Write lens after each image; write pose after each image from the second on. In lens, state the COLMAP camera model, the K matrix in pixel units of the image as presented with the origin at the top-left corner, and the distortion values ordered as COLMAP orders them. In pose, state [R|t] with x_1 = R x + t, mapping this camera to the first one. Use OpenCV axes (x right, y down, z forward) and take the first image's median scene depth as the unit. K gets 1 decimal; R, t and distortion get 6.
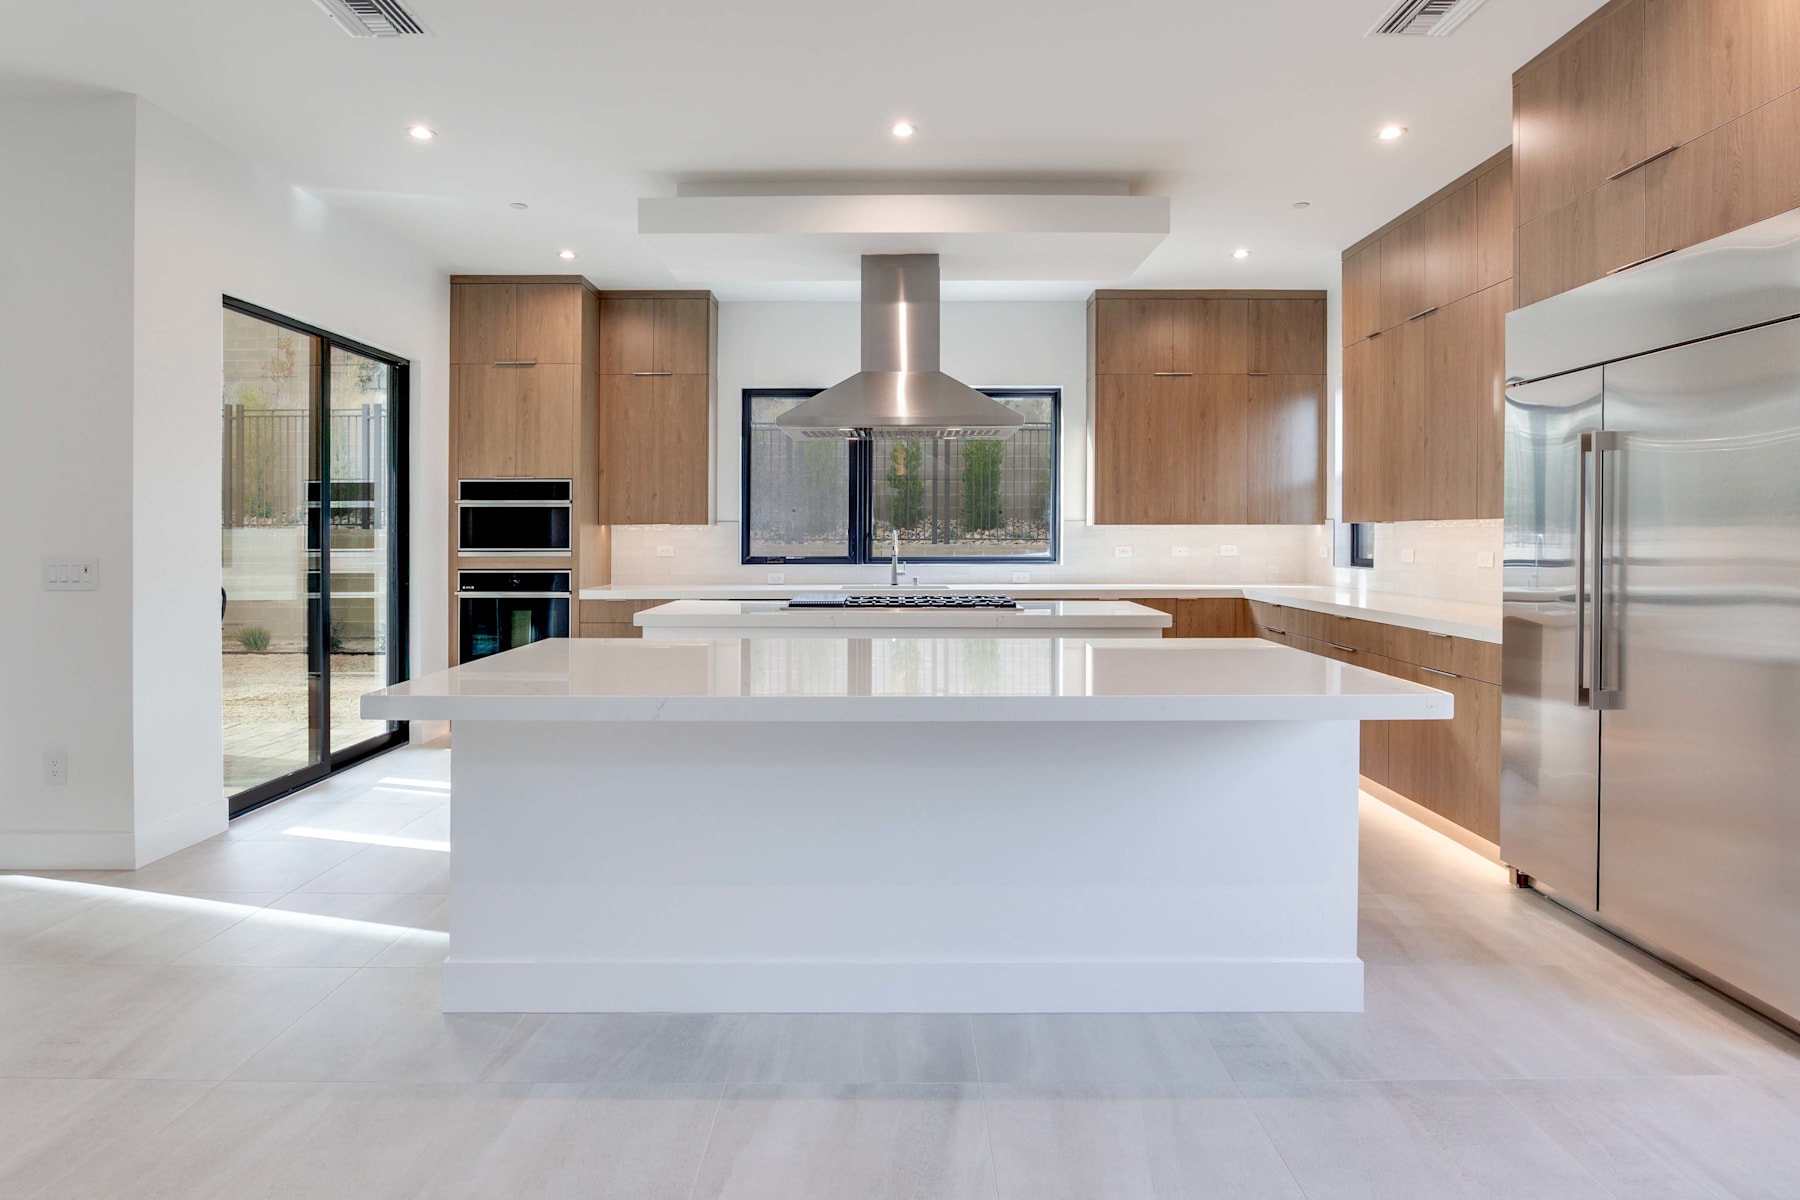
lens RADIAL K [[996.3, 0, 896.1], [0, 996.3, 542.7], [0, 0, 1]] dist [-0.017693, 0.000033]
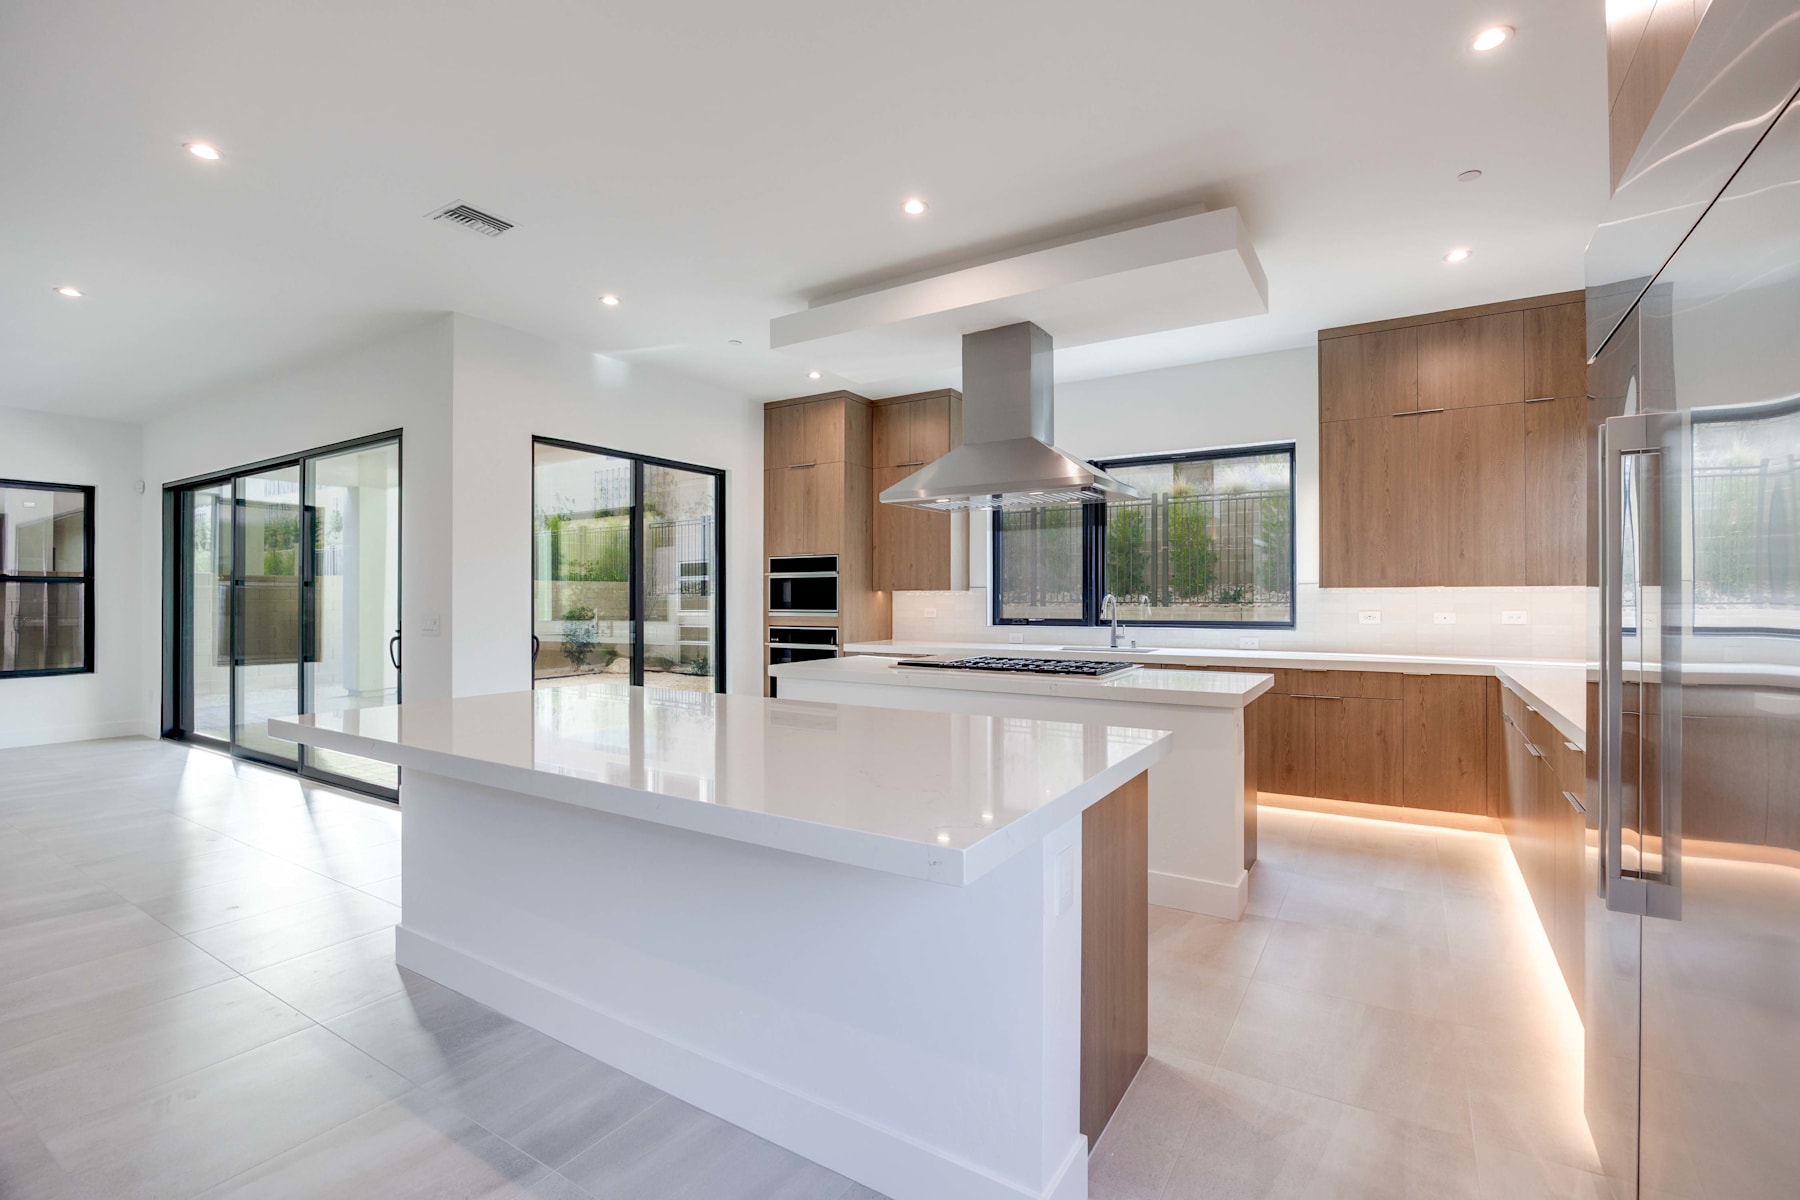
lens RADIAL K [[812.5, 0, 900.0], [0, 812.5, 600.0], [0, 0, 1]] dist [-0.014215, 0.000004]
pose [[0.853685, -0.000700, -0.520789, 0.259814], [-0.001505, 0.999992, -0.003810, -0.003369], [0.520787, 0.004036, 0.853677, 0.167899]]
